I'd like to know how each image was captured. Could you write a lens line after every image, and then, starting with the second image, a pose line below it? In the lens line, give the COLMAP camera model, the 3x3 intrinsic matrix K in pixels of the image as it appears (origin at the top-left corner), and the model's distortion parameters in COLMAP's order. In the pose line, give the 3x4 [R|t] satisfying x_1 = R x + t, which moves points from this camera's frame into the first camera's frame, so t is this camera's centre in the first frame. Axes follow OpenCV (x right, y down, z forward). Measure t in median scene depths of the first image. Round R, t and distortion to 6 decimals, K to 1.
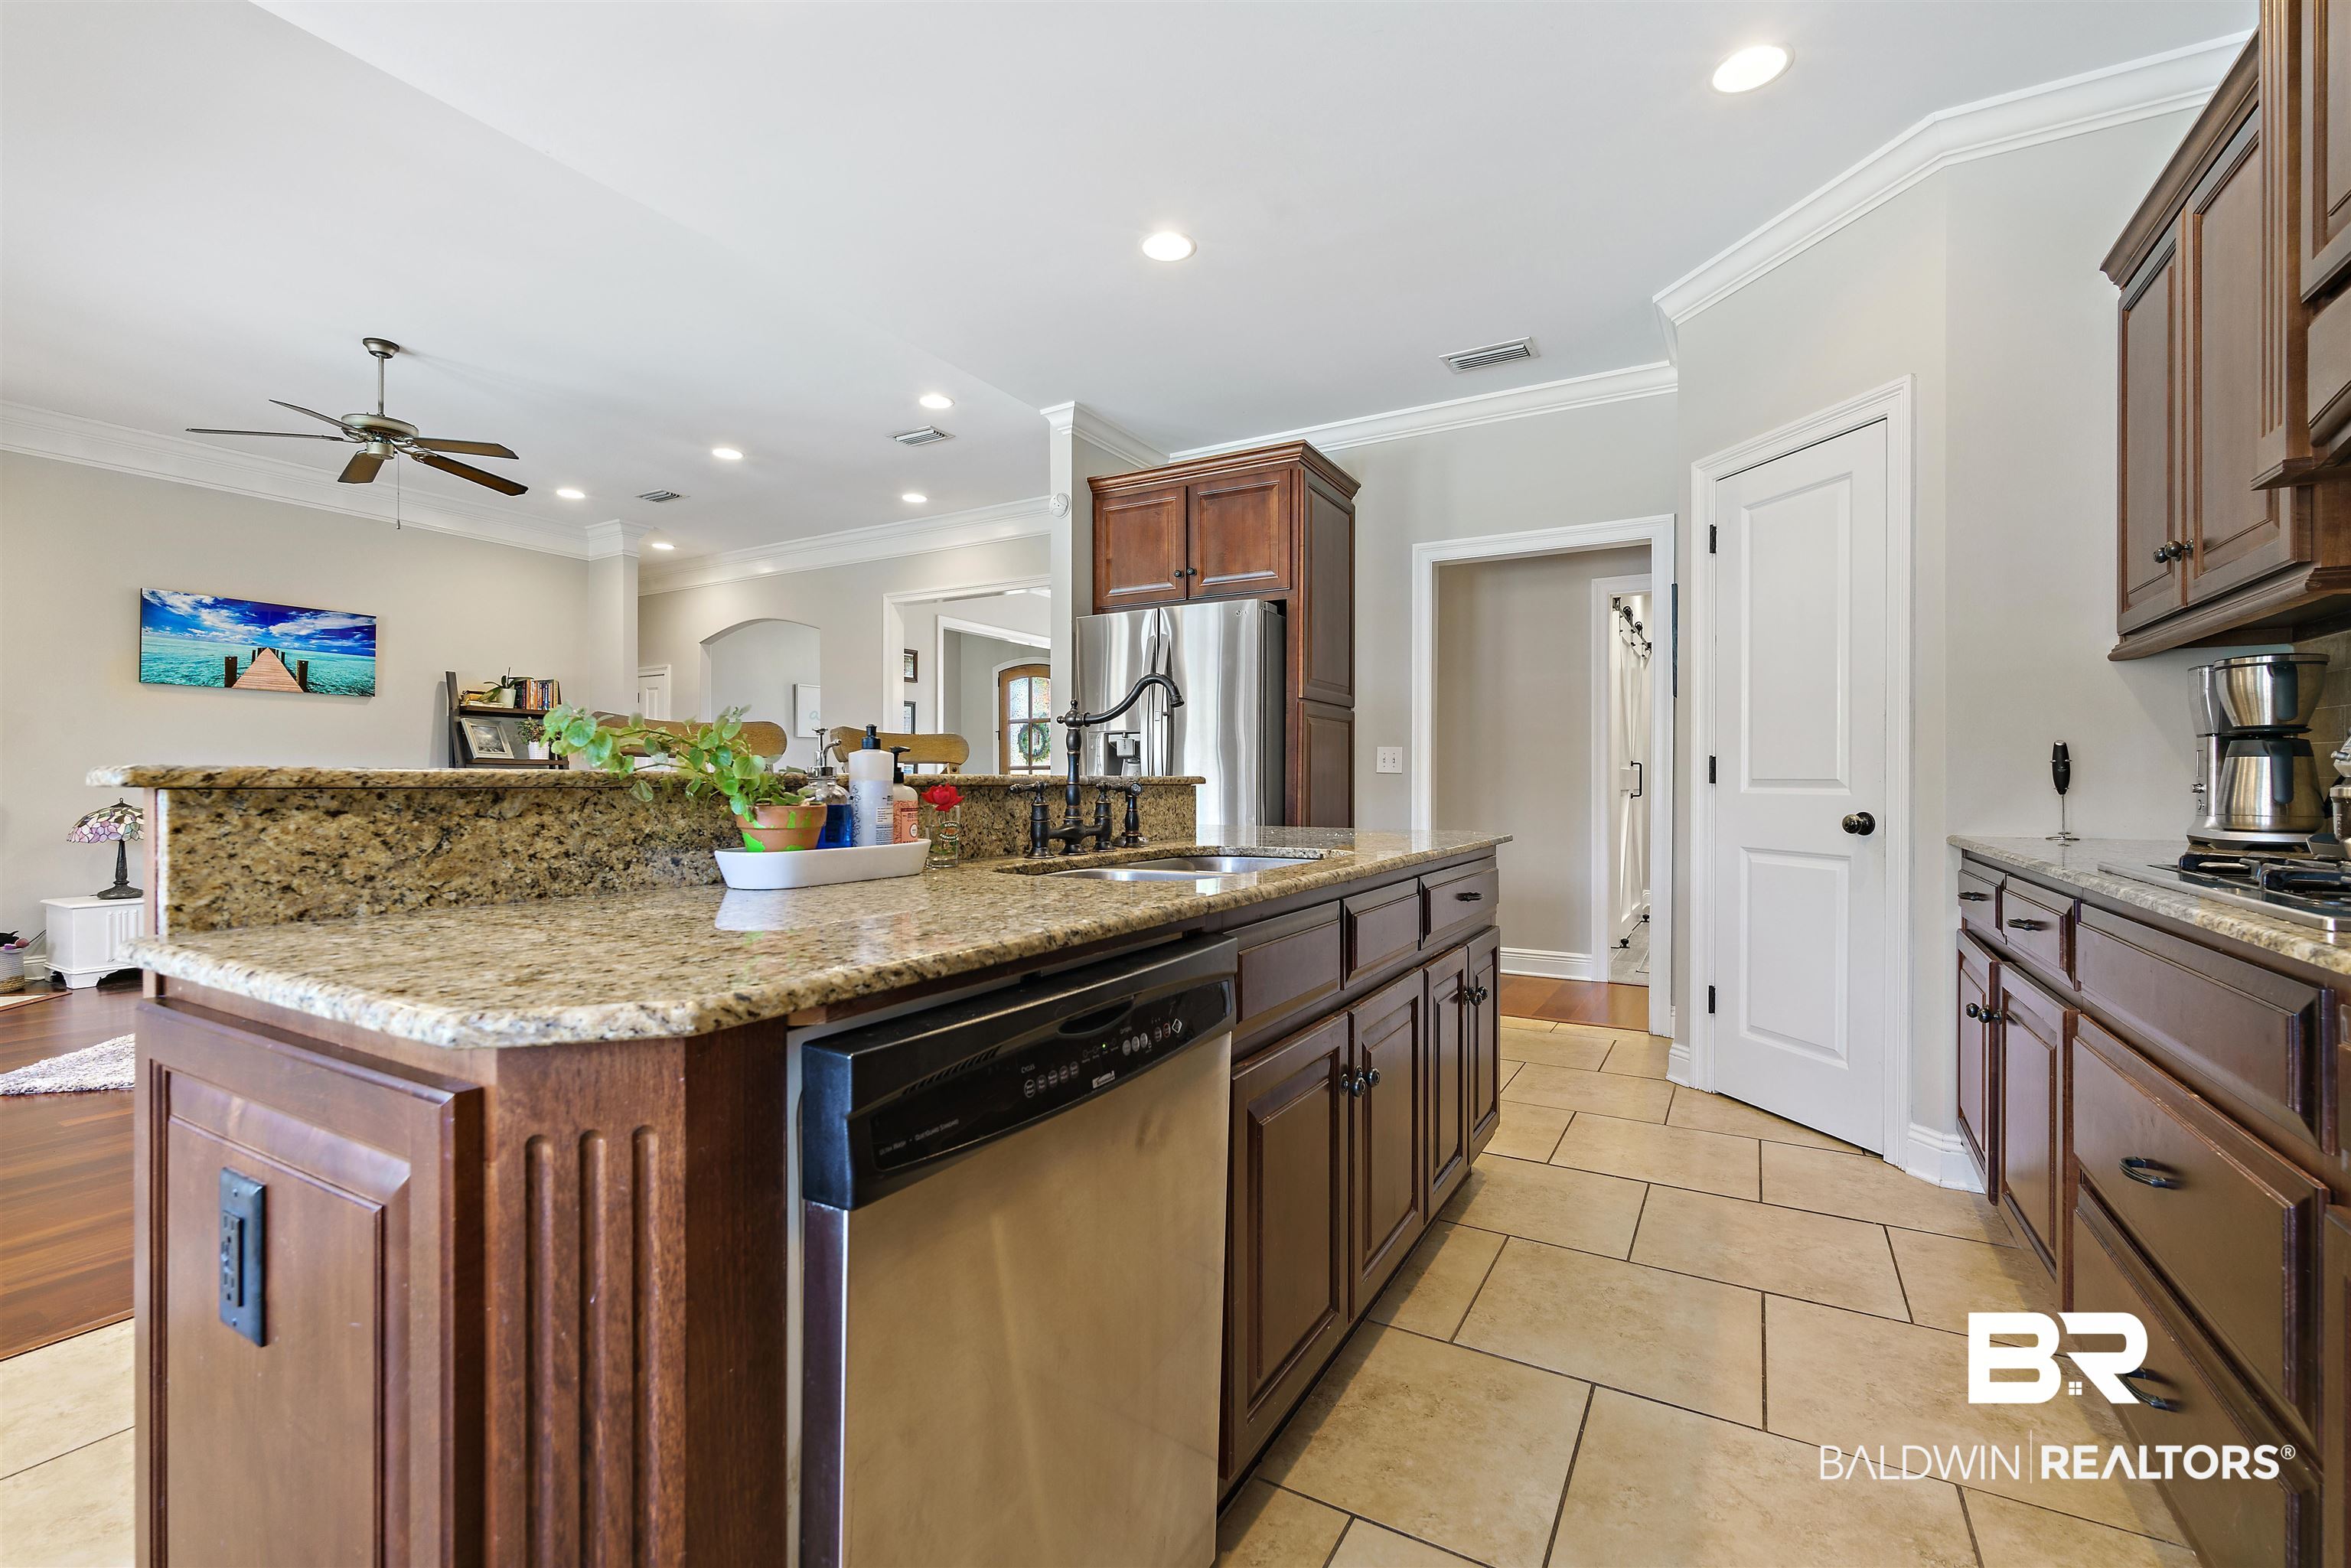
lens RADIAL K [[1011.2, 0, 1187.1], [0, 1011.2, 782.8], [0, 0, 1]] dist [-0.000216, -0.000612]
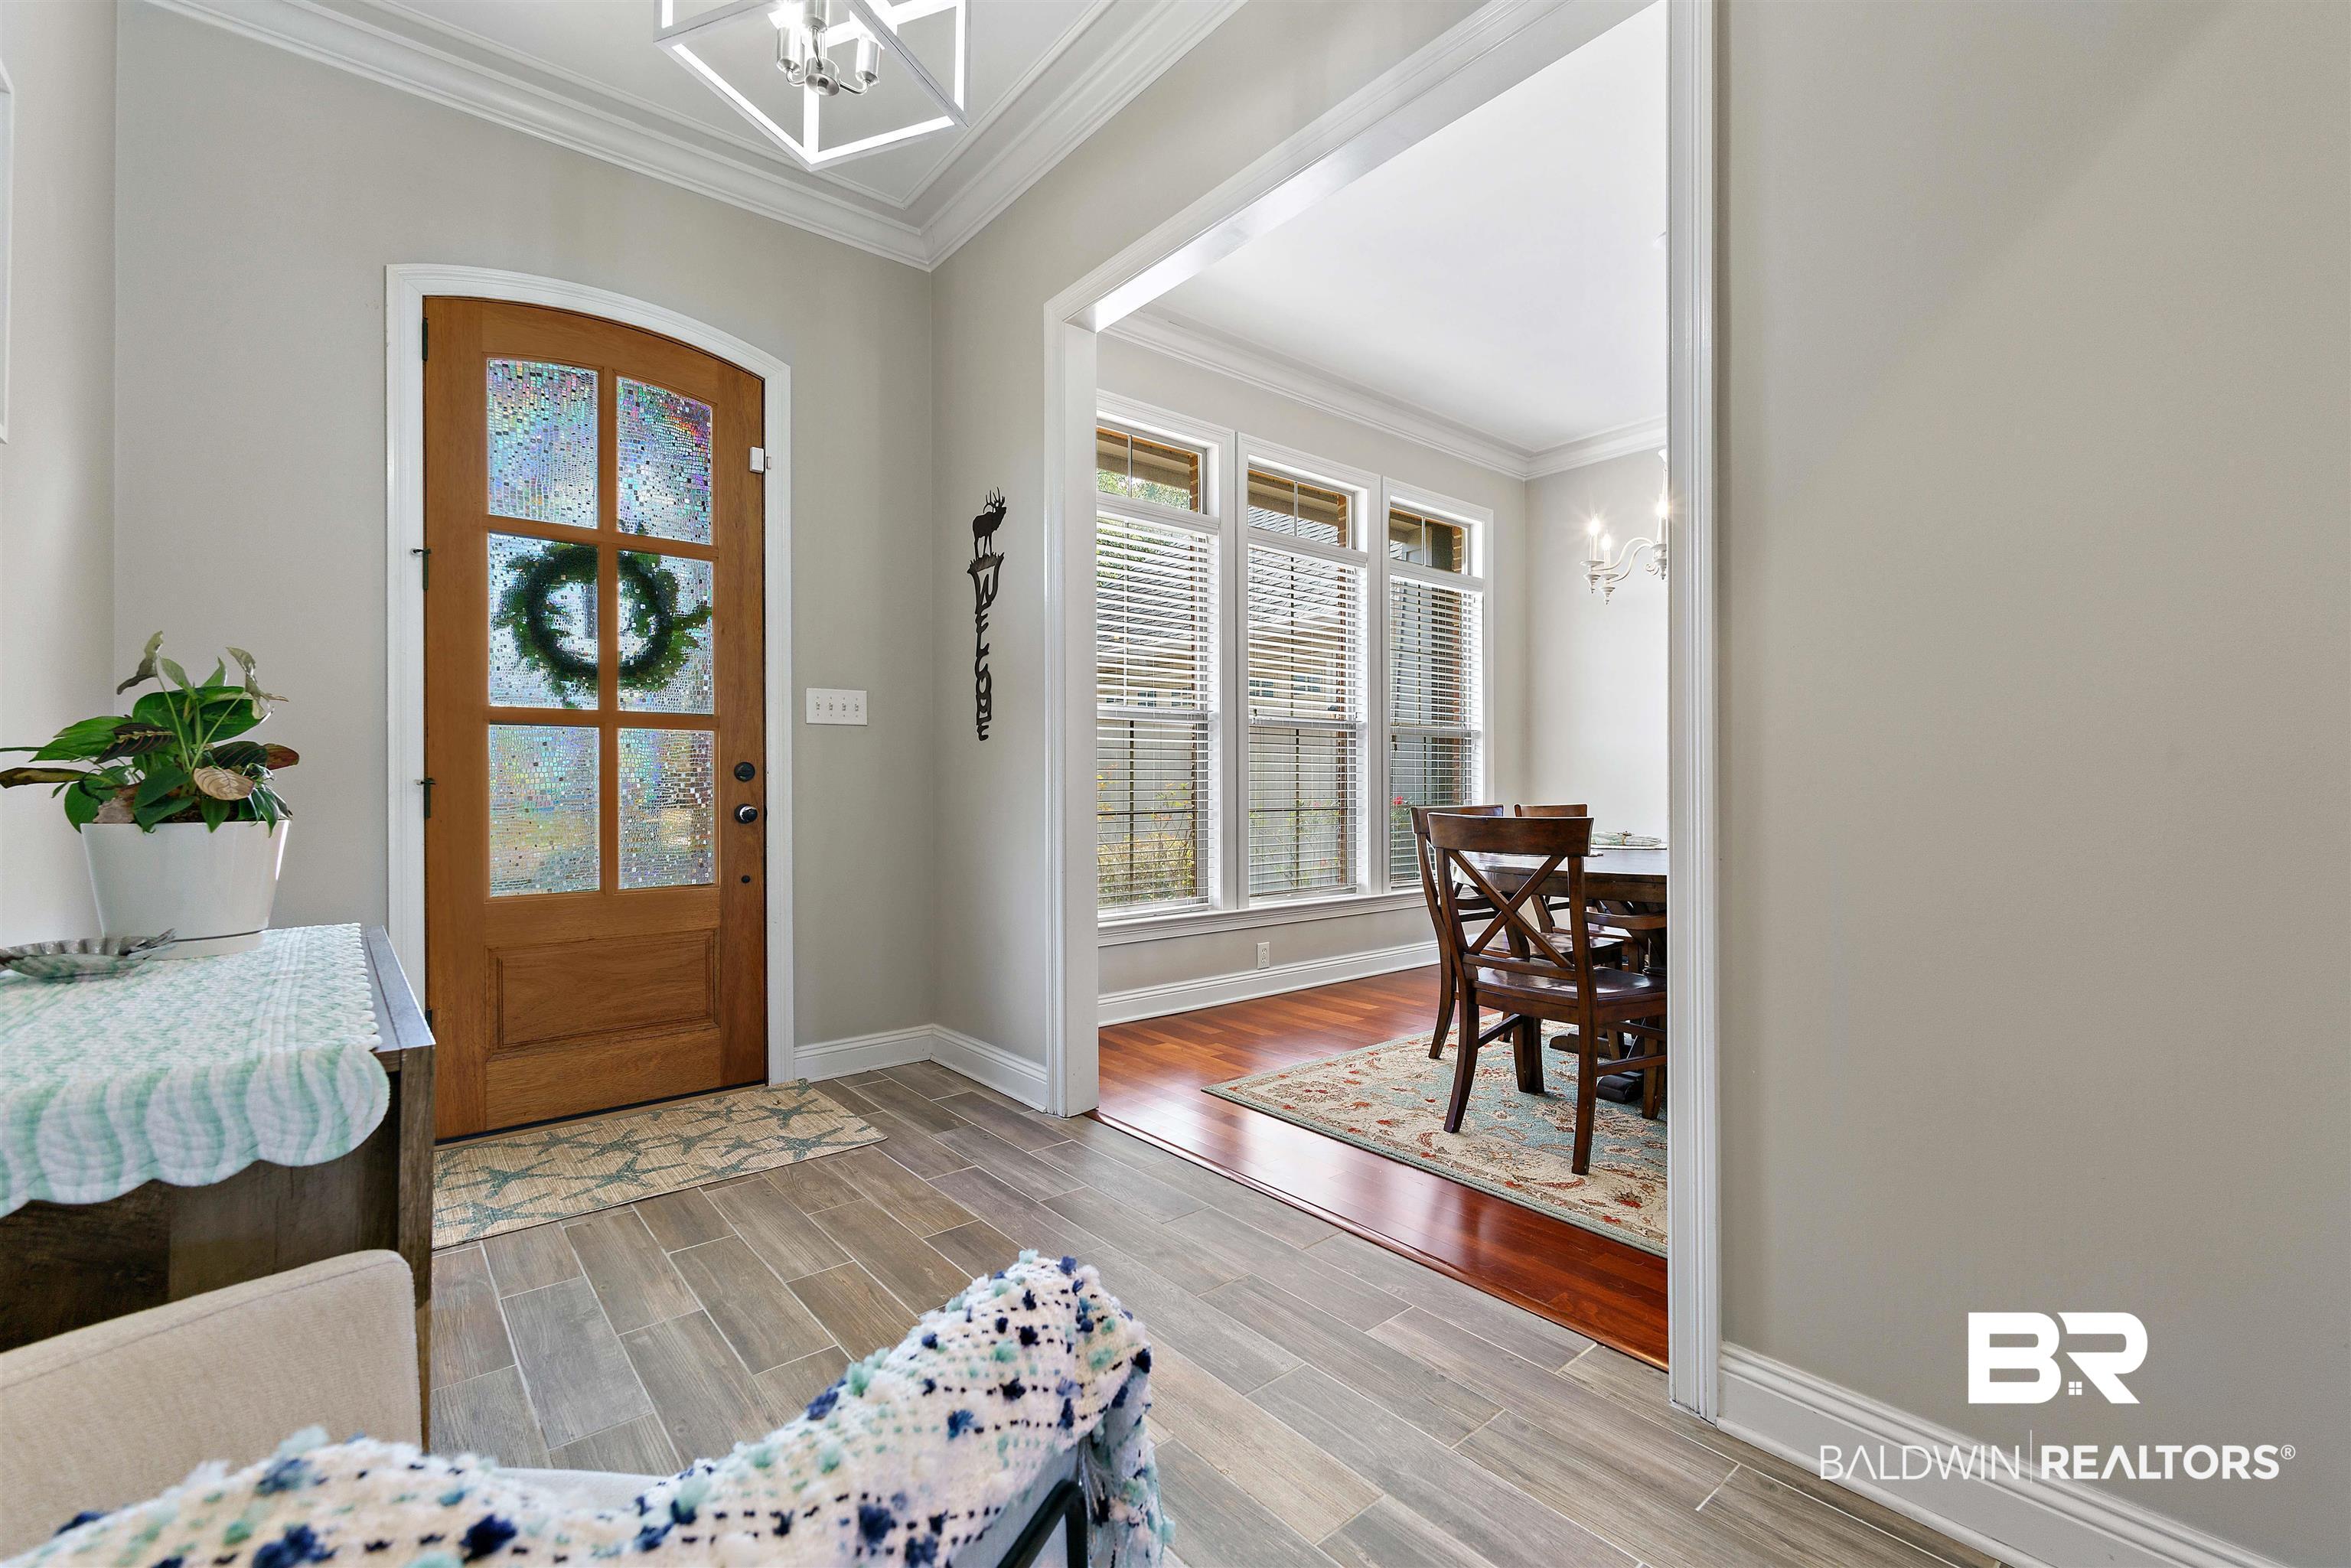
lens RADIAL K [[1011.2, 0, 1185.8], [0, 1011.2, 779.1], [0, 0, 1]] dist [-0.000216, -0.000612]
pose [[0.346388, -0.012433, 0.938009, -0.644369], [-0.000936, 0.999907, 0.013599, -0.006060], [-0.938091, -0.005588, 0.346344, 1.429515]]
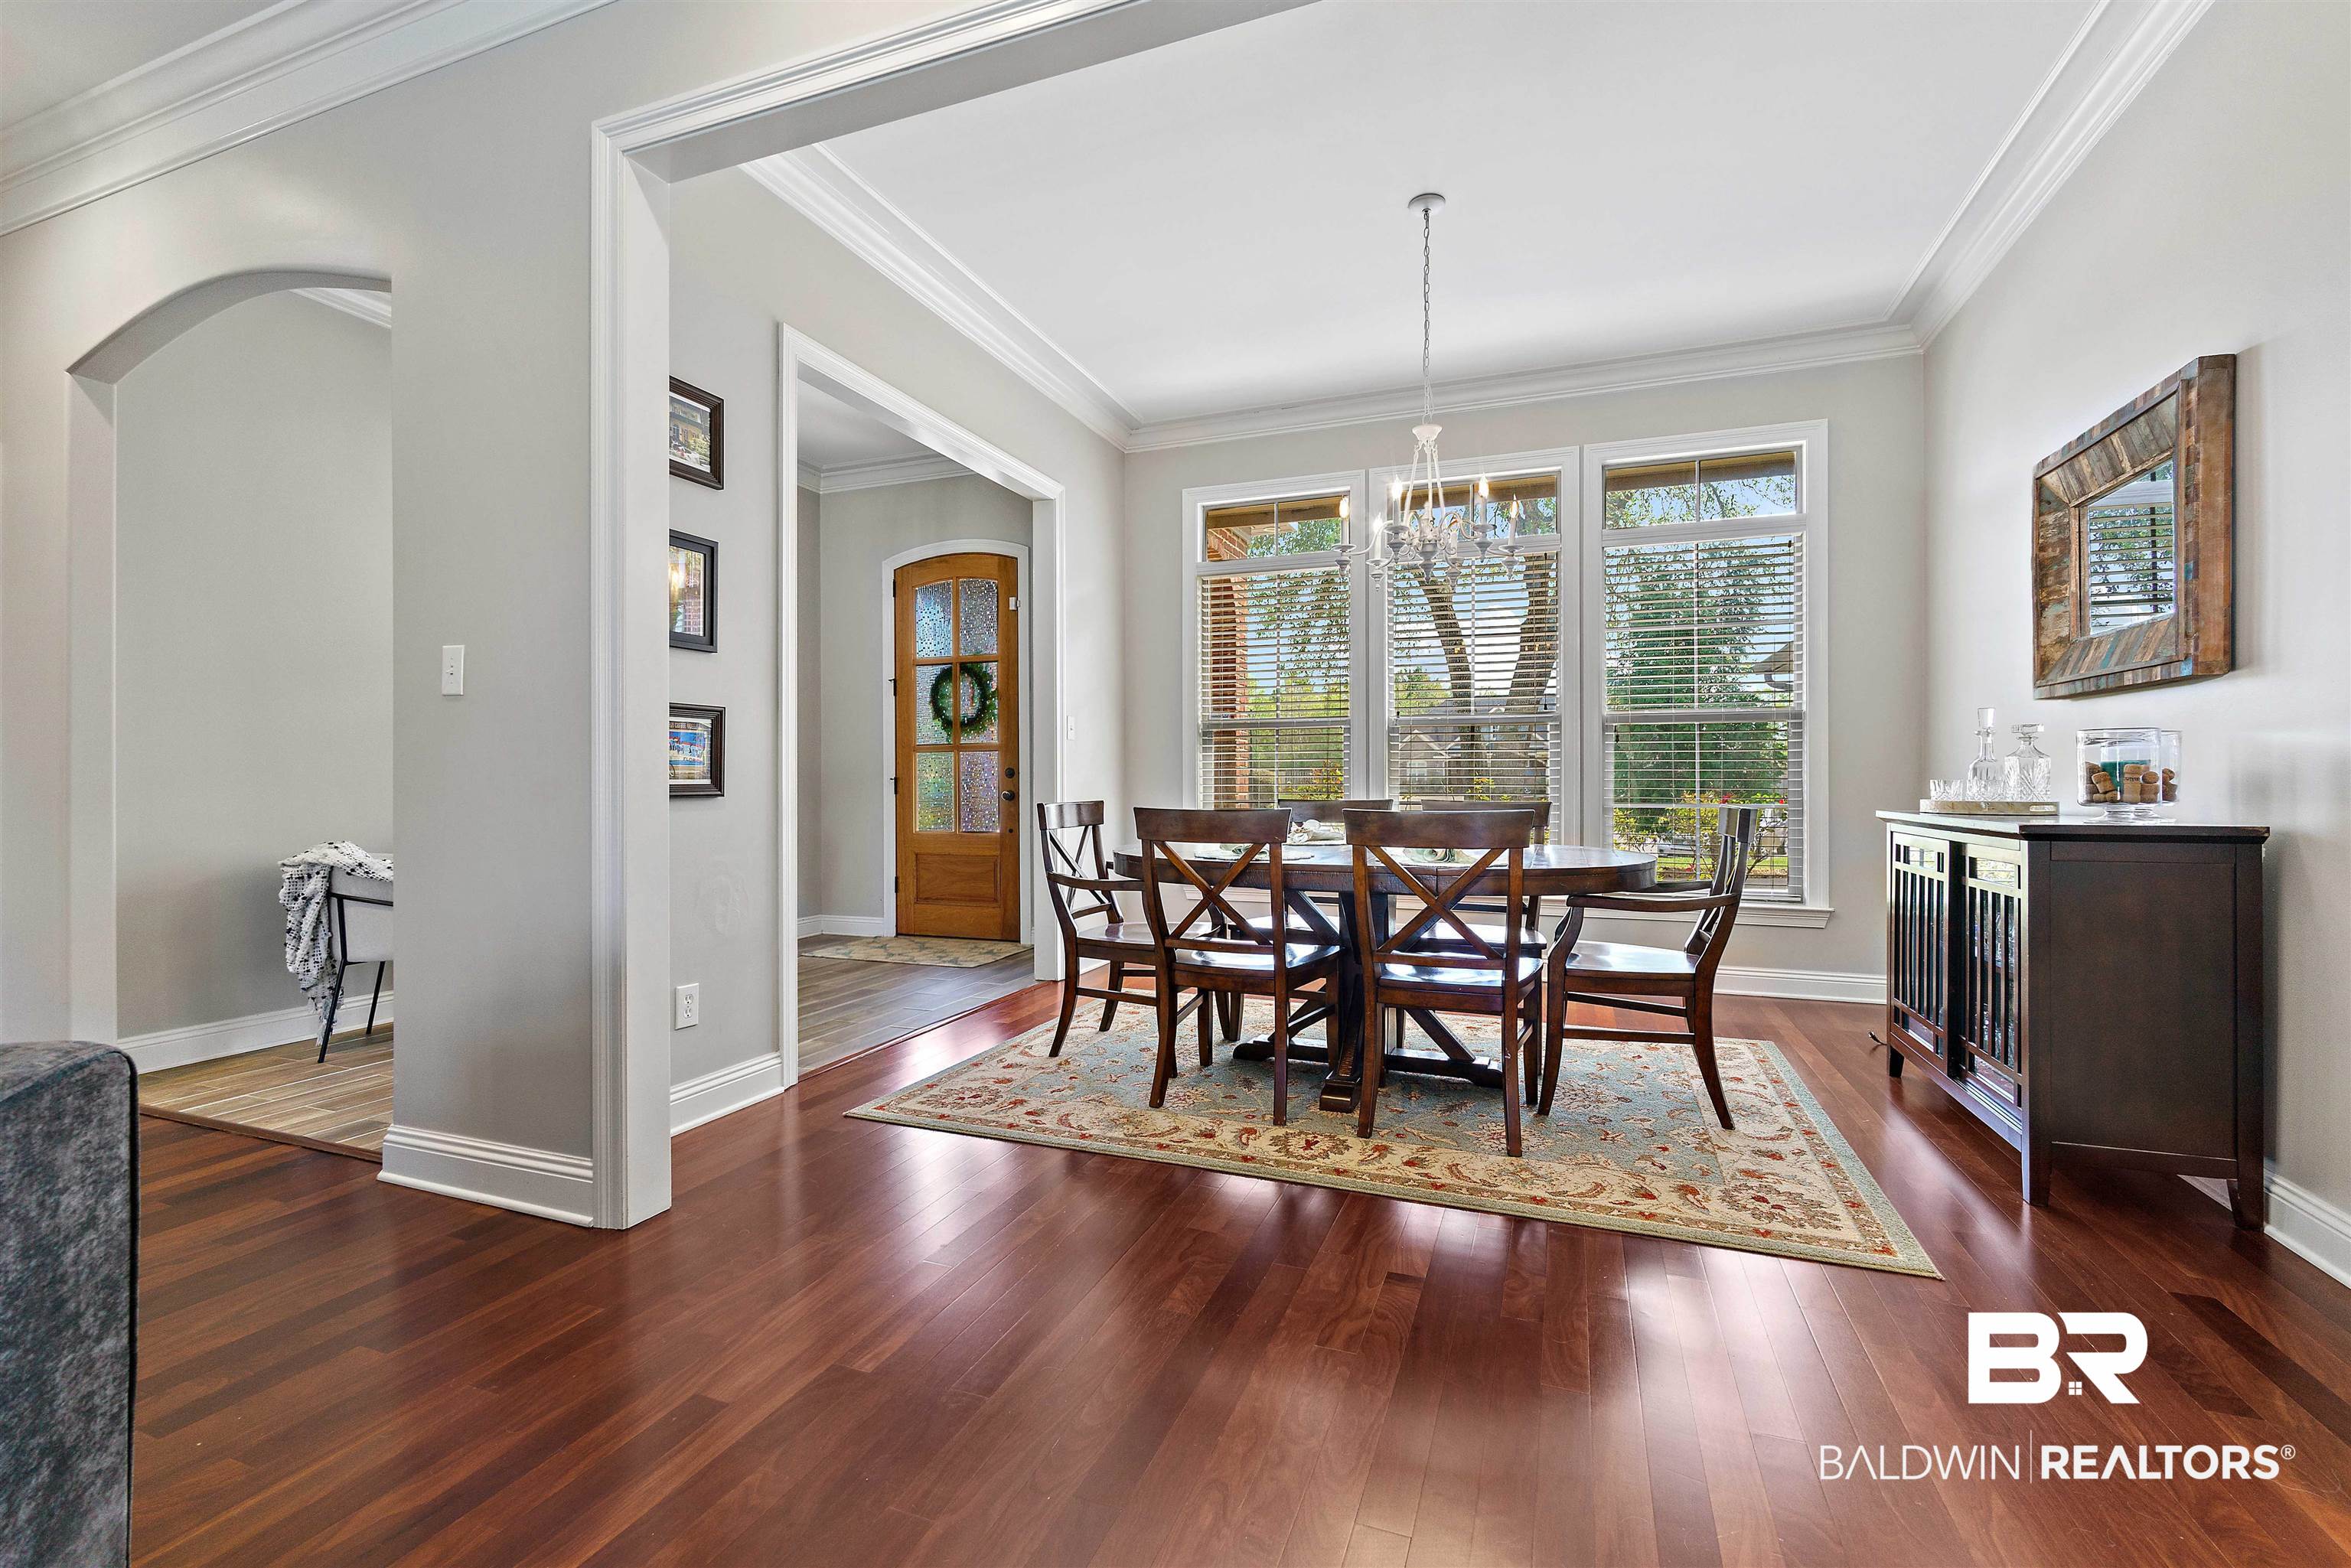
lens RADIAL K [[1011.2, 0, 1175.9], [0, 1011.2, 779.1], [0, 0, 1]] dist [-0.000216, -0.000612]
pose [[0.989955, 0.000426, 0.141384, -0.213227], [-0.000276, 0.999999, -0.001079, 0.004120], [-0.141385, 0.001029, 0.989954, 0.841567]]
